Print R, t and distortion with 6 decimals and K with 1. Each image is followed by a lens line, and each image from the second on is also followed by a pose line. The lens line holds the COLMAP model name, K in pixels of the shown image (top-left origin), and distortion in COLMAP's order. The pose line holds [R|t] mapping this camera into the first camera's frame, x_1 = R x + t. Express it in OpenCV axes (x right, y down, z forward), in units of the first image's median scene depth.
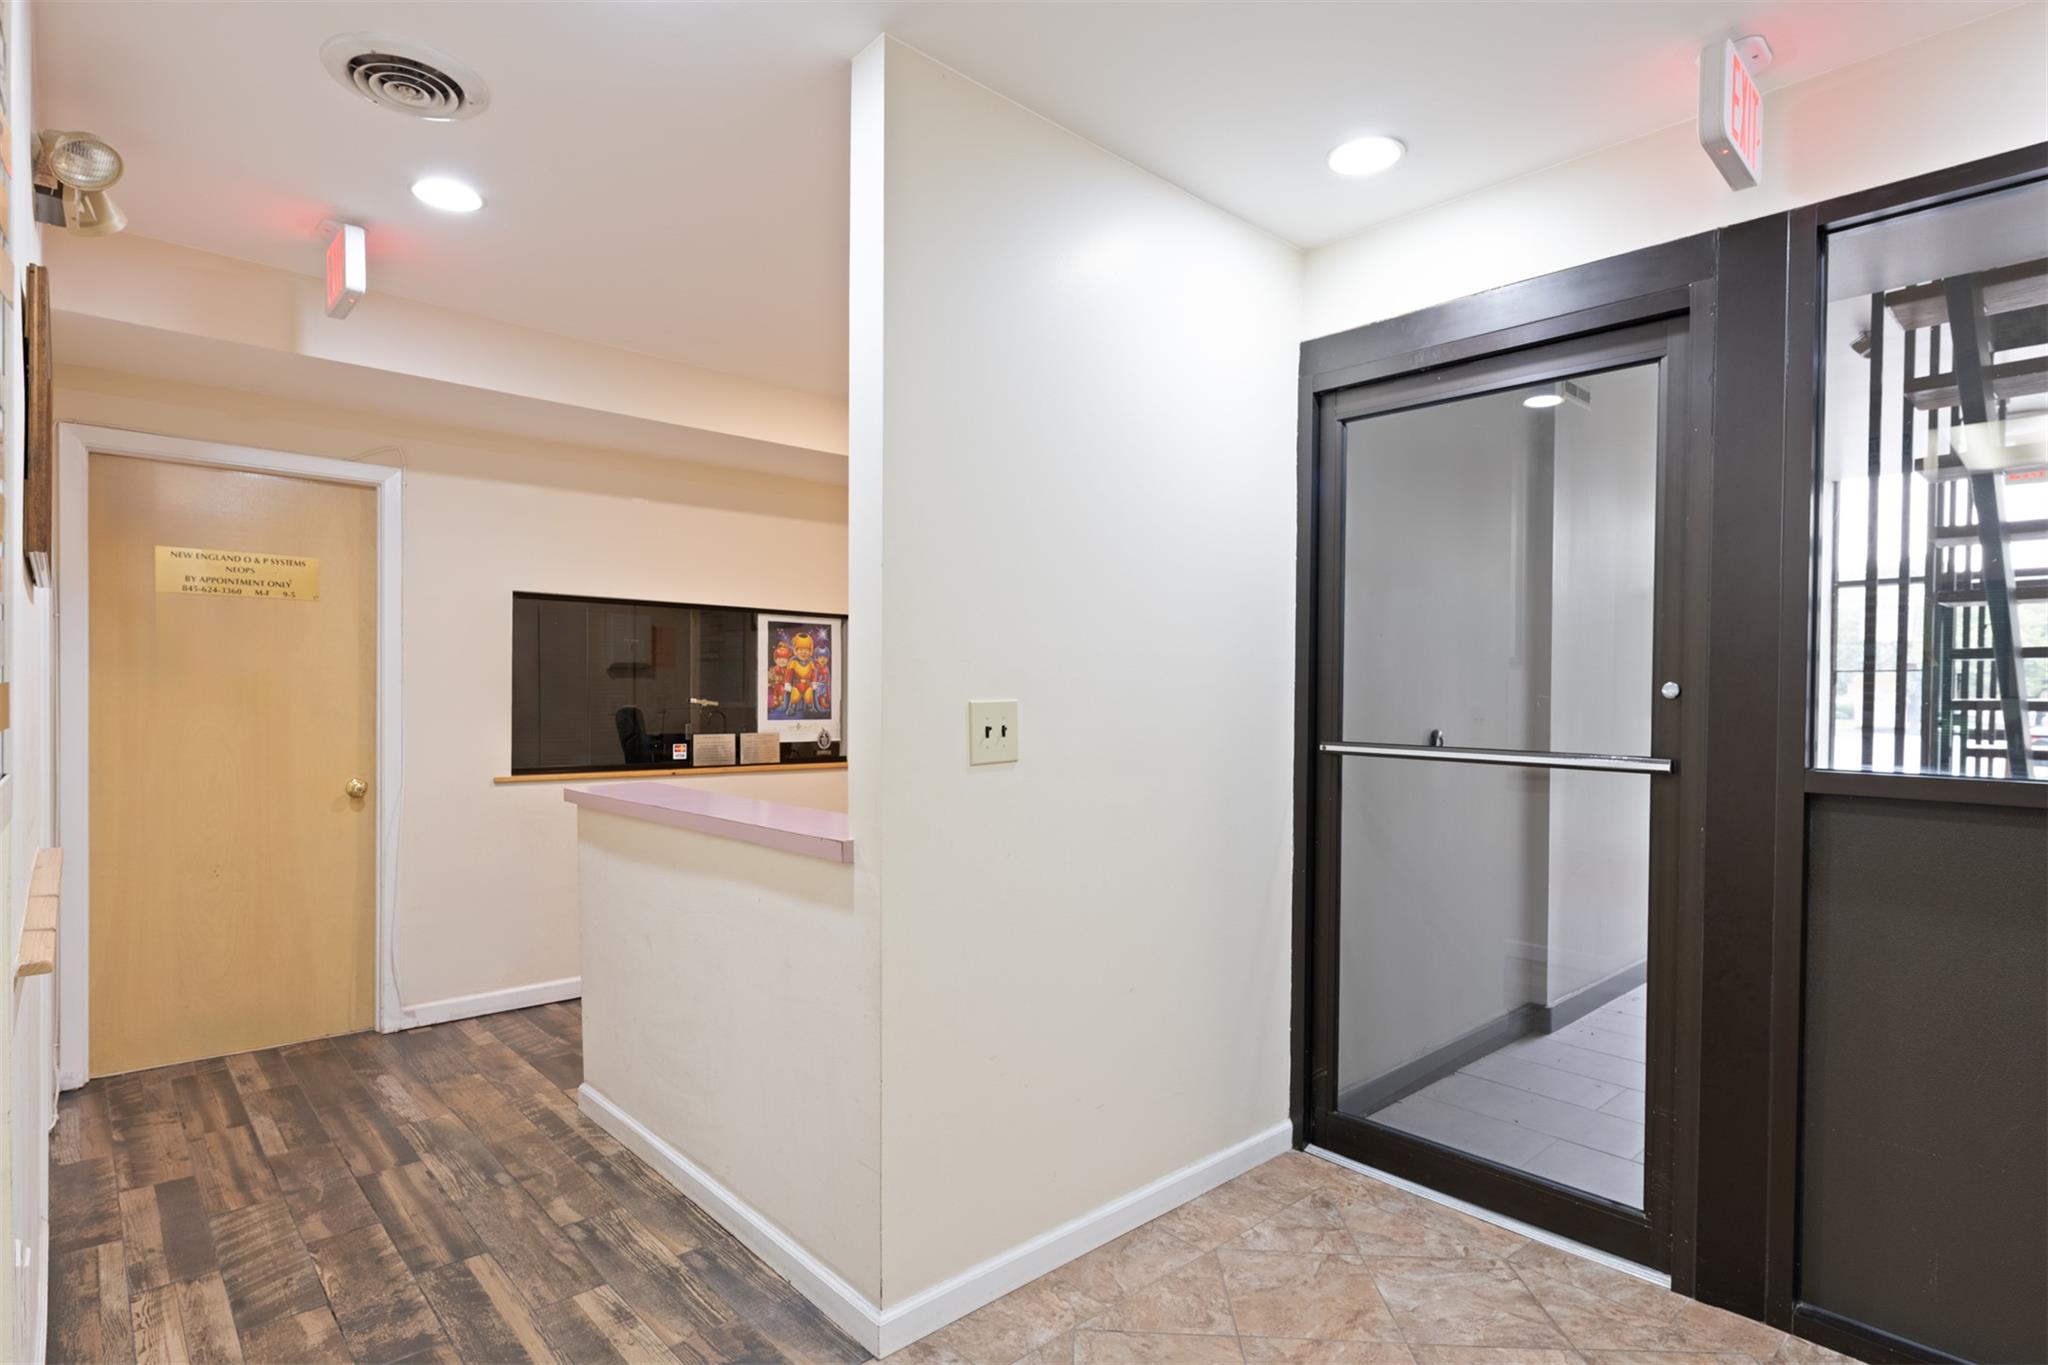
lens RADIAL K [[1041.2, 0, 1022.3], [0, 1041.2, 690.5], [0, 0, 1]] dist [-0.002092, -0.001990]
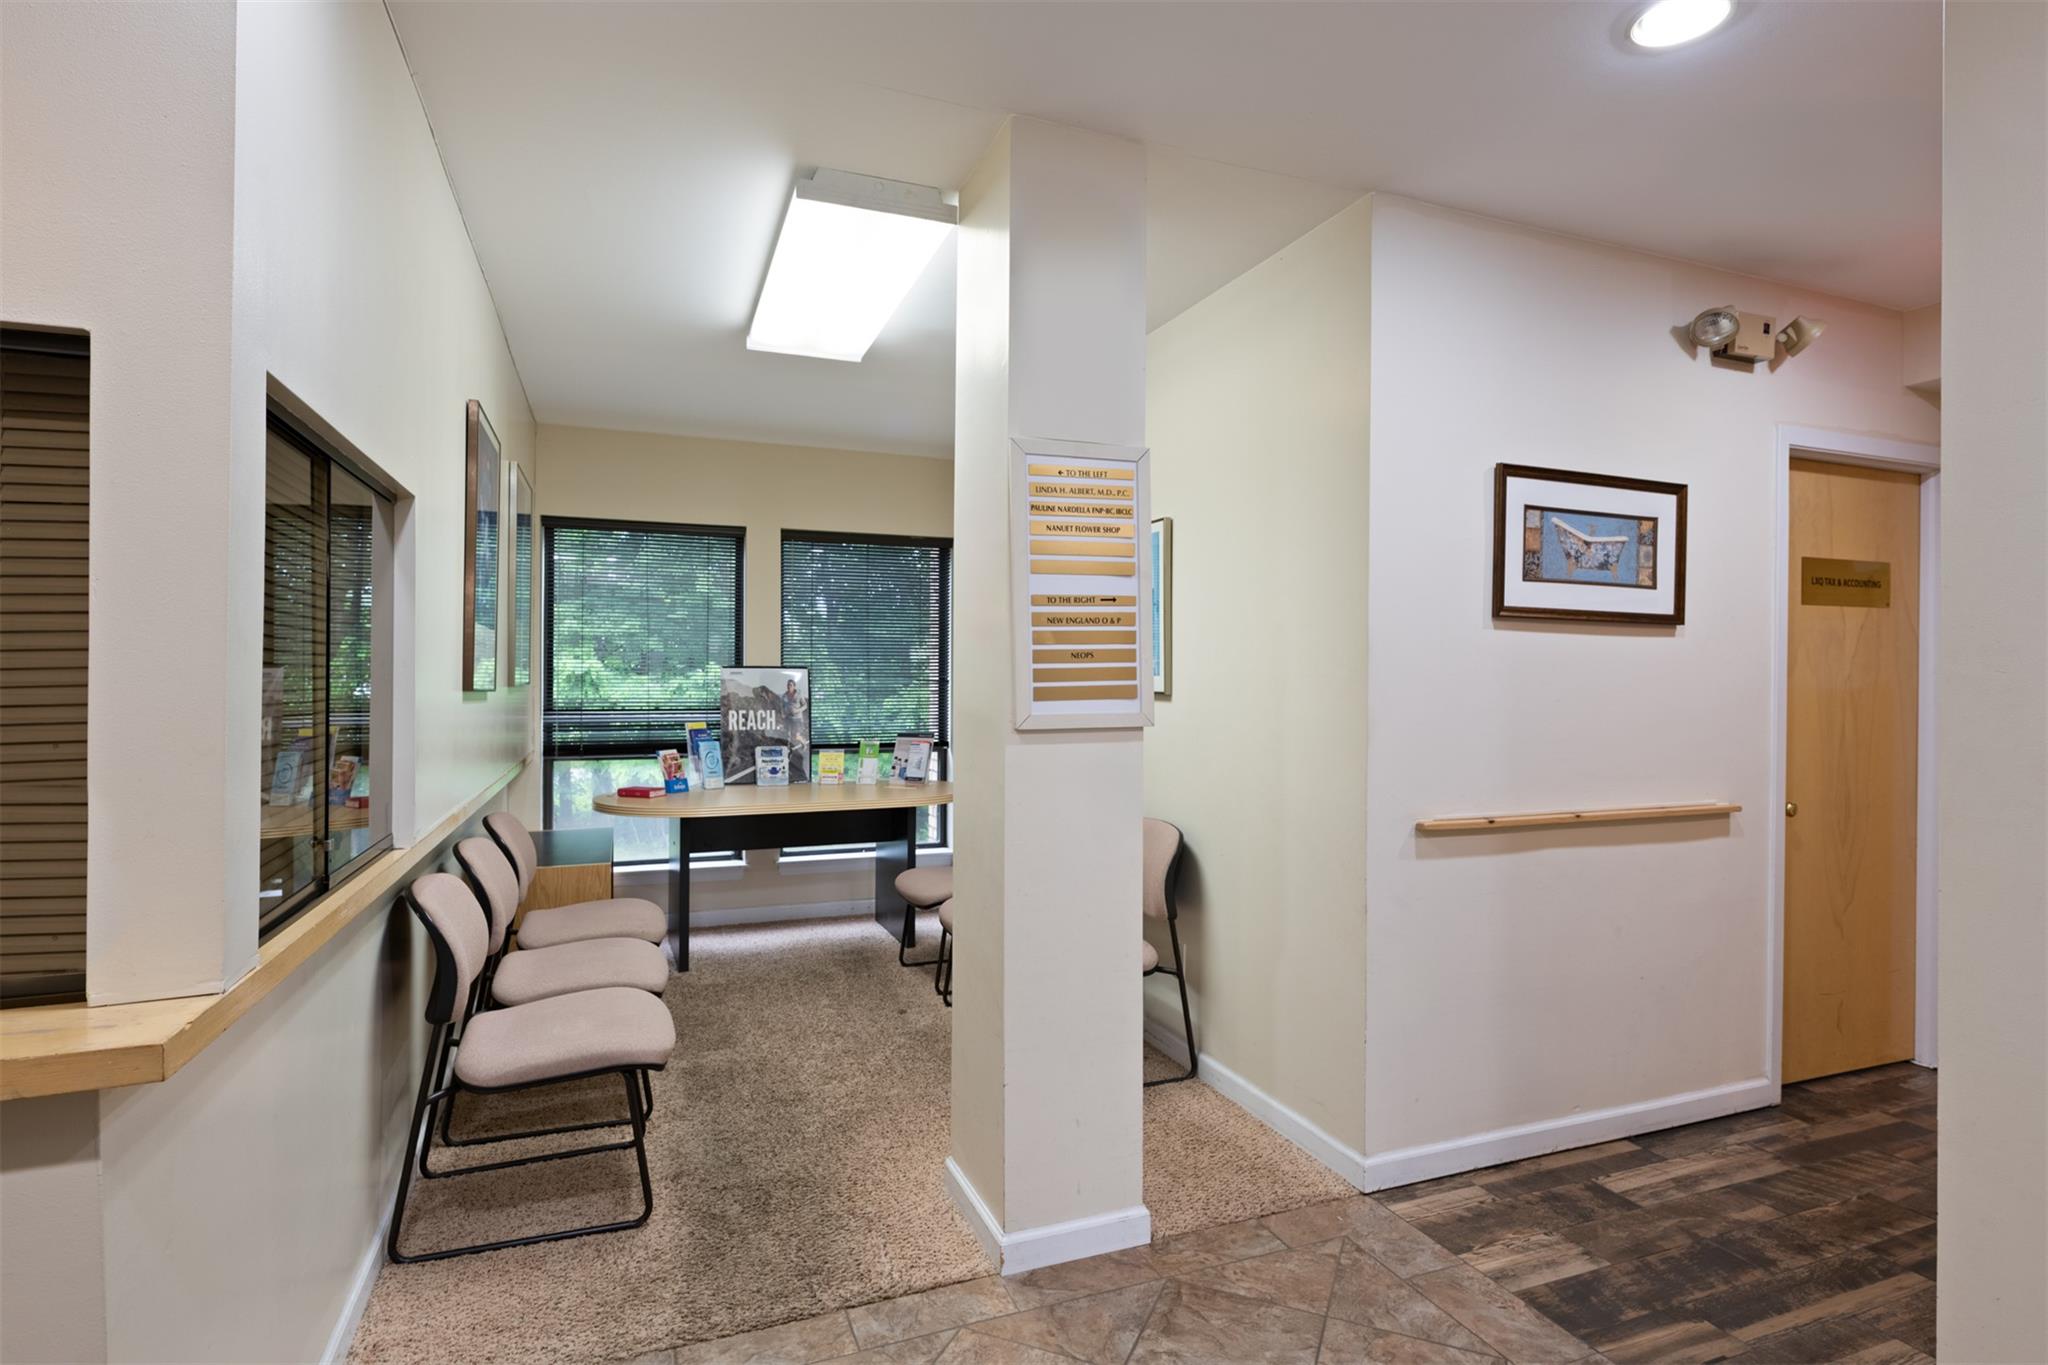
lens RADIAL K [[1041.2, 0, 1021.0], [0, 1041.2, 675.7], [0, 0, 1]] dist [-0.002092, -0.001990]
pose [[-0.360610, -0.012666, -0.932631, 0.746959], [-0.006655, 0.999917, -0.011006, -0.004955], [0.932693, 0.002238, -0.360664, 0.599876]]
